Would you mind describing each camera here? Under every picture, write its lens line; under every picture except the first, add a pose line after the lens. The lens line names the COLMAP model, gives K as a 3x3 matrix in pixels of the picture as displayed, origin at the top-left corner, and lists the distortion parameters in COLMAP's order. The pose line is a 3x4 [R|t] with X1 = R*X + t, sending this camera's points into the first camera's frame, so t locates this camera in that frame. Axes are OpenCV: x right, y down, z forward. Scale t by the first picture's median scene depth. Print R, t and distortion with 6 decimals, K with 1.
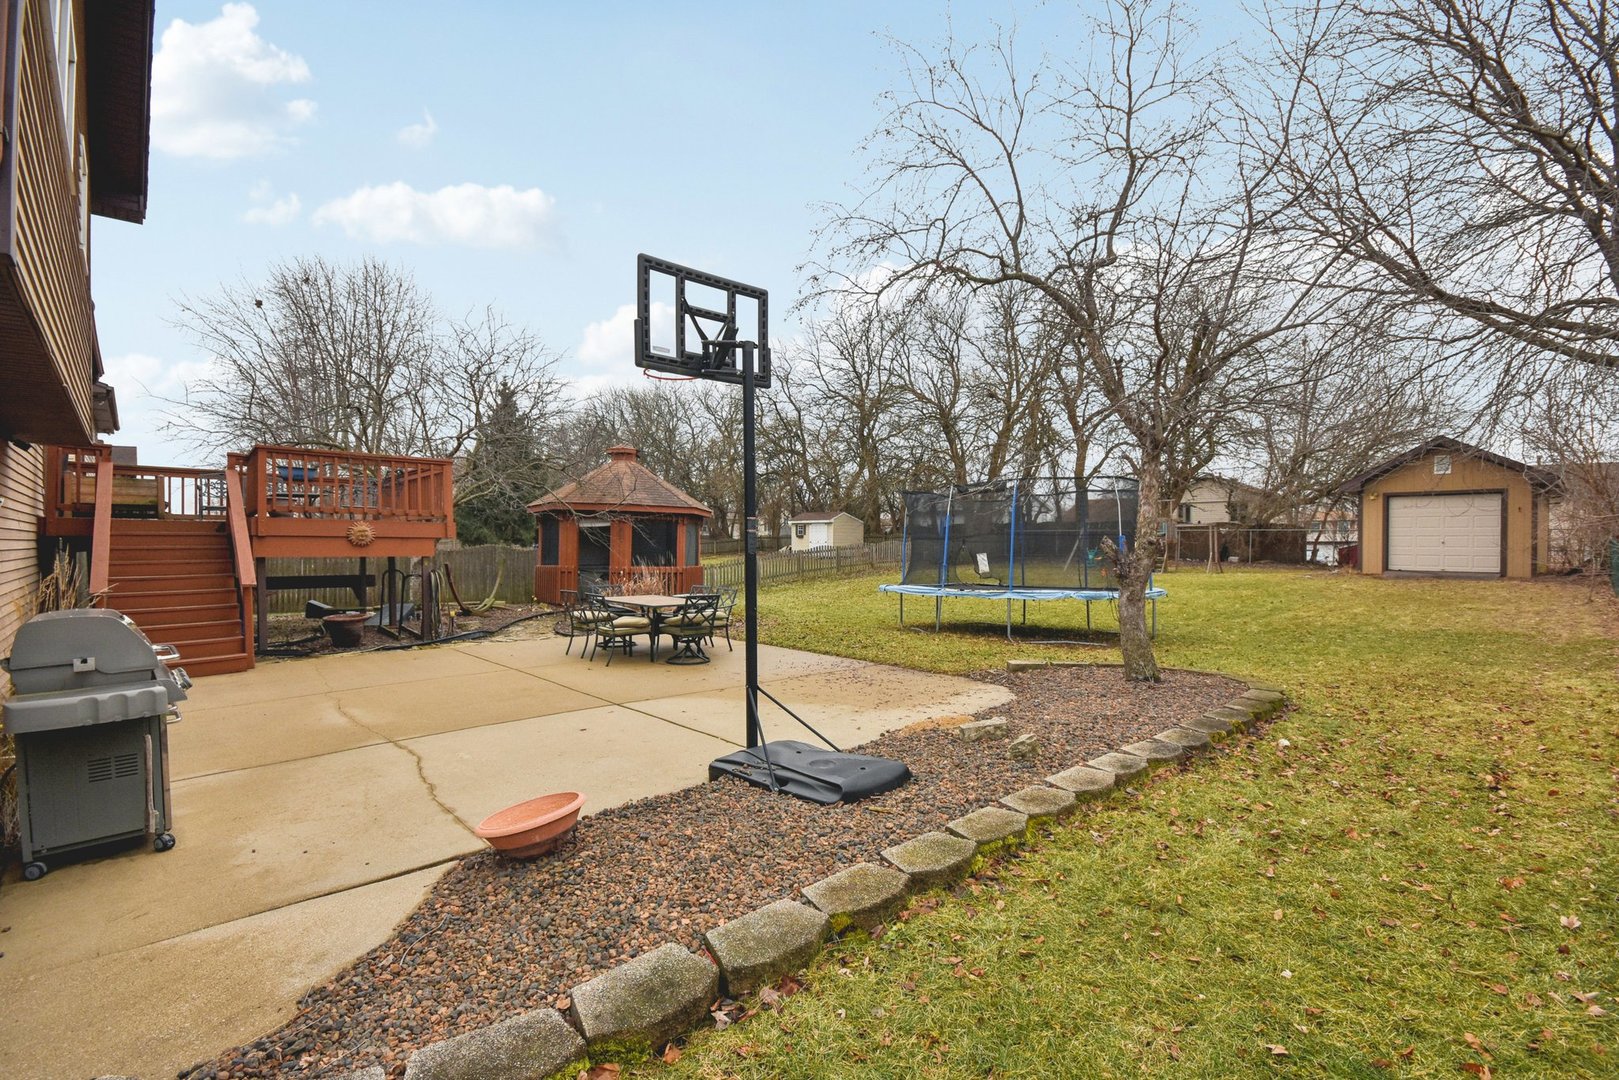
lens RADIAL K [[727.9, 0, 809.5], [0, 727.9, 540.0], [0, 0, 1]] dist [-0.001067, -0.000559]
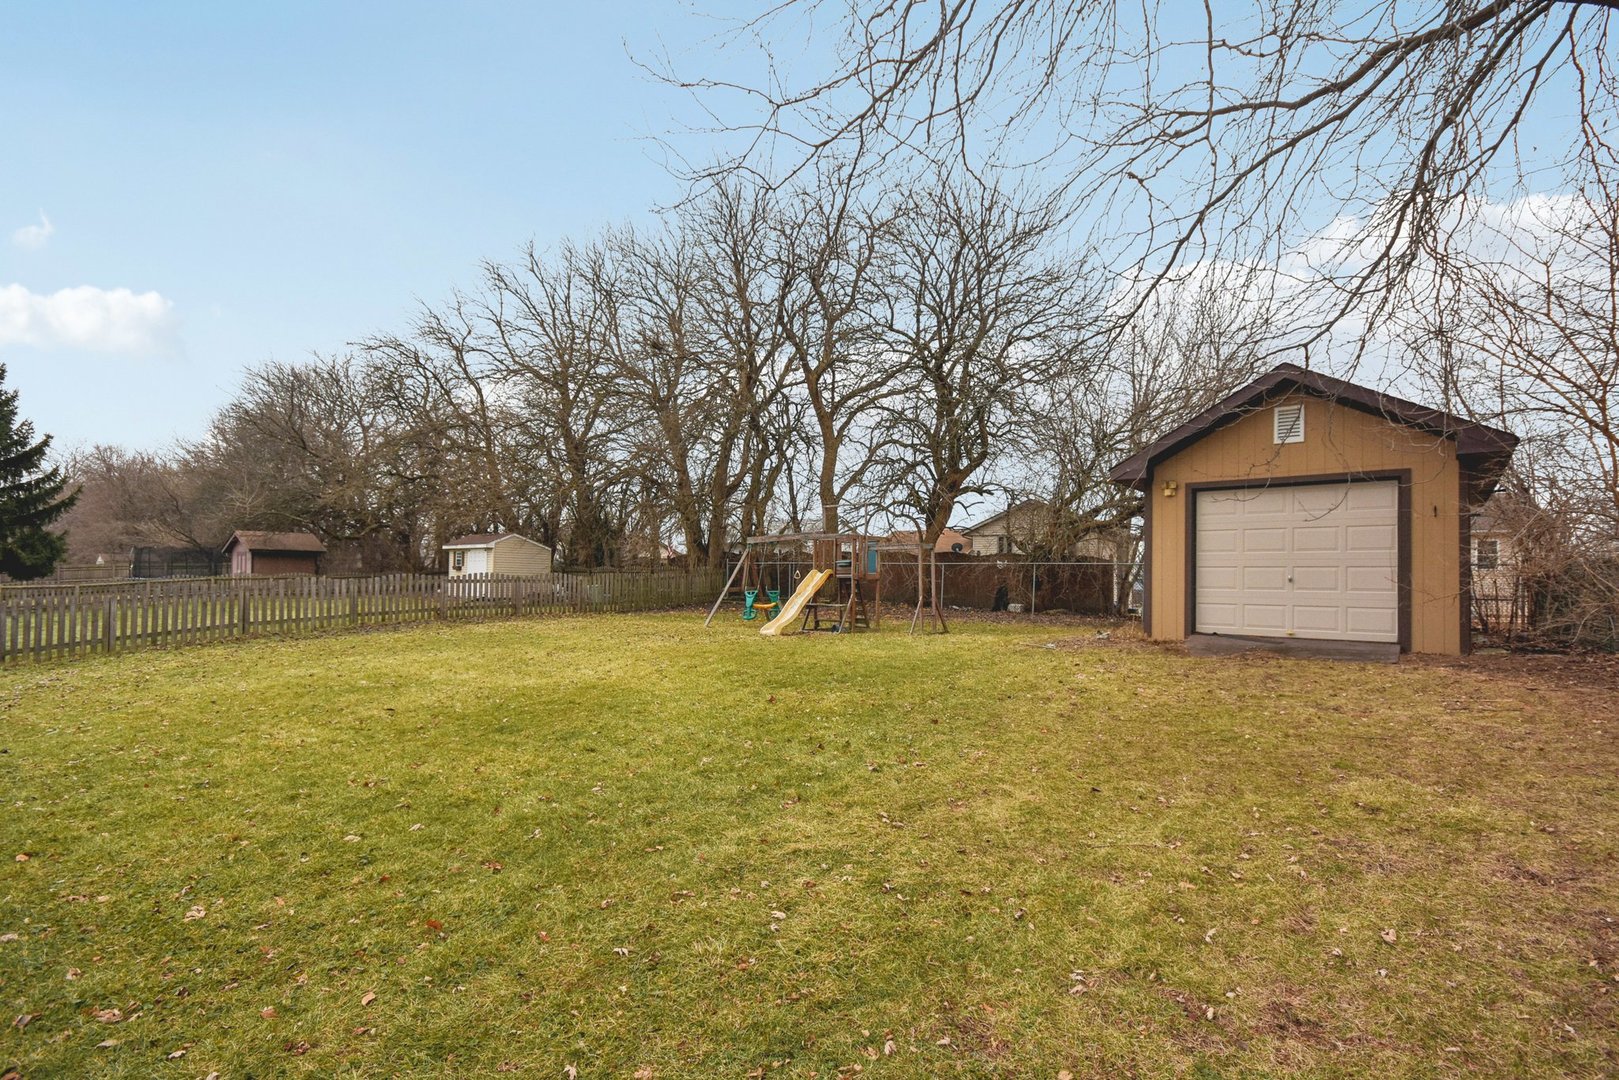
lens RADIAL K [[777.3, 0, 811.6], [0, 777.3, 556.4], [0, 0, 1]] dist [0.029567, 0.000047]
pose [[0.987916, 0.018841, 0.153839, 0.439265], [-0.013770, 0.999328, -0.033962, 0.009668], [-0.154376, 0.031433, 0.987512, 0.490677]]
